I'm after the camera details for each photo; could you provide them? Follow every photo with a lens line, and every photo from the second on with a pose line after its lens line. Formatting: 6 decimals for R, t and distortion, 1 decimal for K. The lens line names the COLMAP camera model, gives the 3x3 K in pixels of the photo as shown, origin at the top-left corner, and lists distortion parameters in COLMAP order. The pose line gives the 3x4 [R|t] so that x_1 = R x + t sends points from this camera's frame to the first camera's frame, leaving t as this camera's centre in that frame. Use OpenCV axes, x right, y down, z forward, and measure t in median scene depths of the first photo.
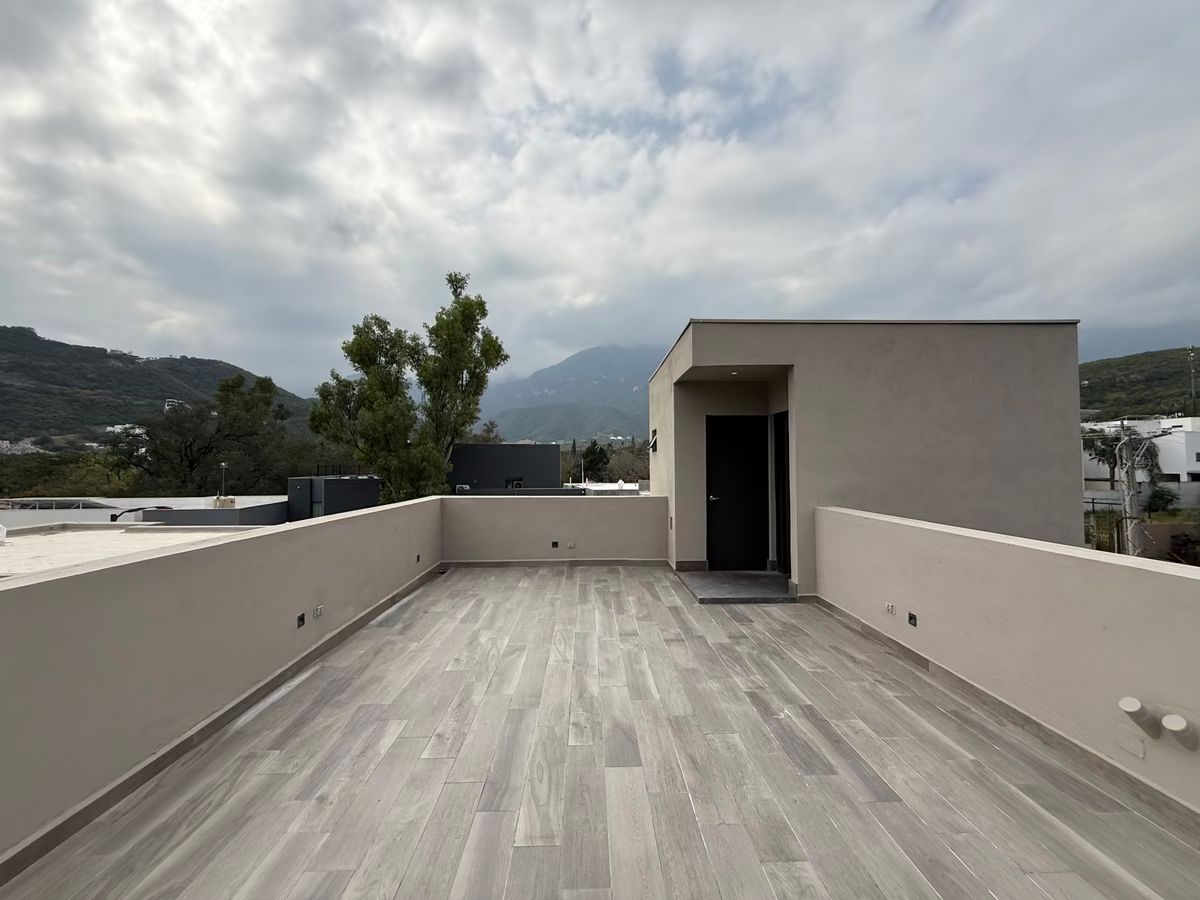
lens RADIAL K [[478.9, 0, 597.2], [0, 478.9, 449.7], [0, 0, 1]] dist [-0.001711, 0.000298]
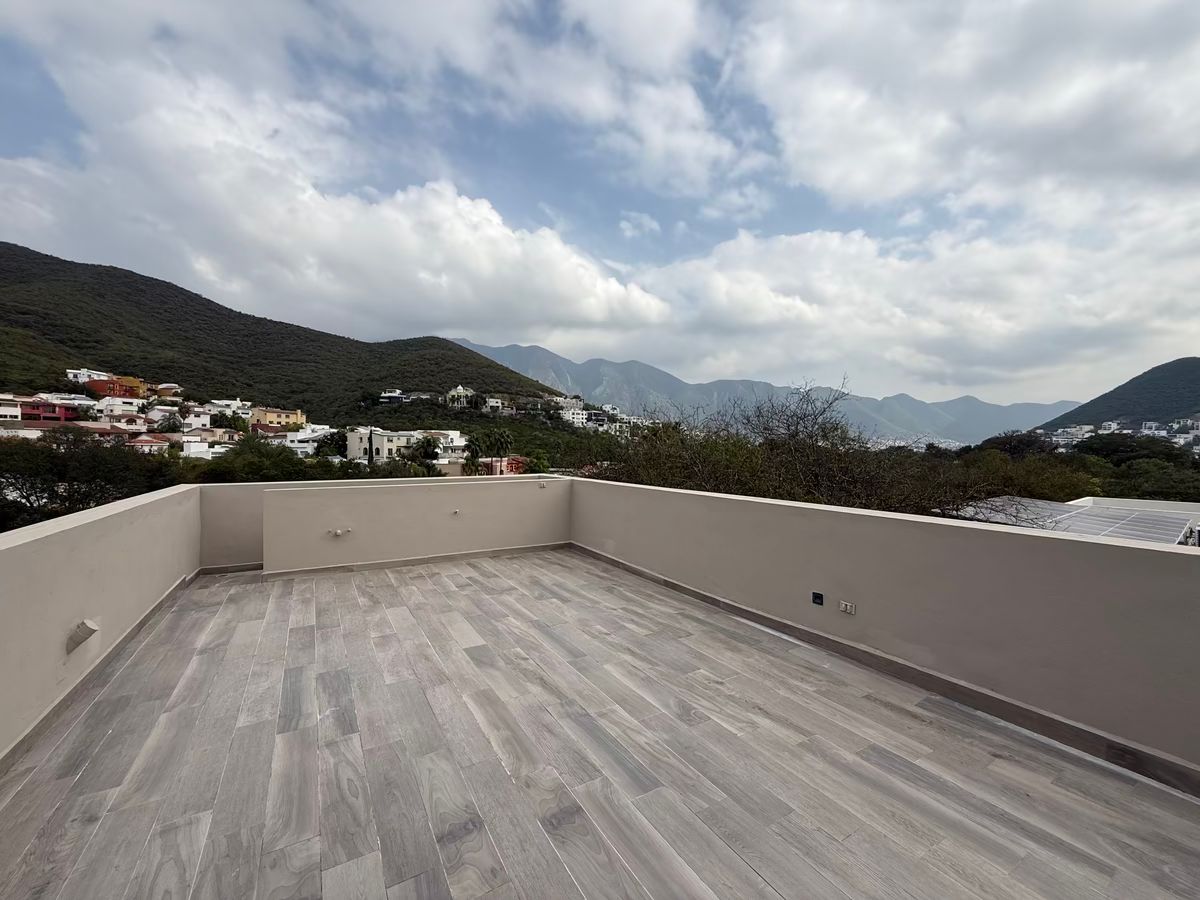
lens RADIAL K [[478.9, 0, 597.2], [0, 478.9, 449.7], [0, 0, 1]] dist [-0.001711, 0.000298]
pose [[-0.869874, 0.001185, -0.493273, 0.355288], [0.017030, 0.999473, -0.027630, 0.062093], [0.492981, -0.032435, -0.869436, 1.923693]]
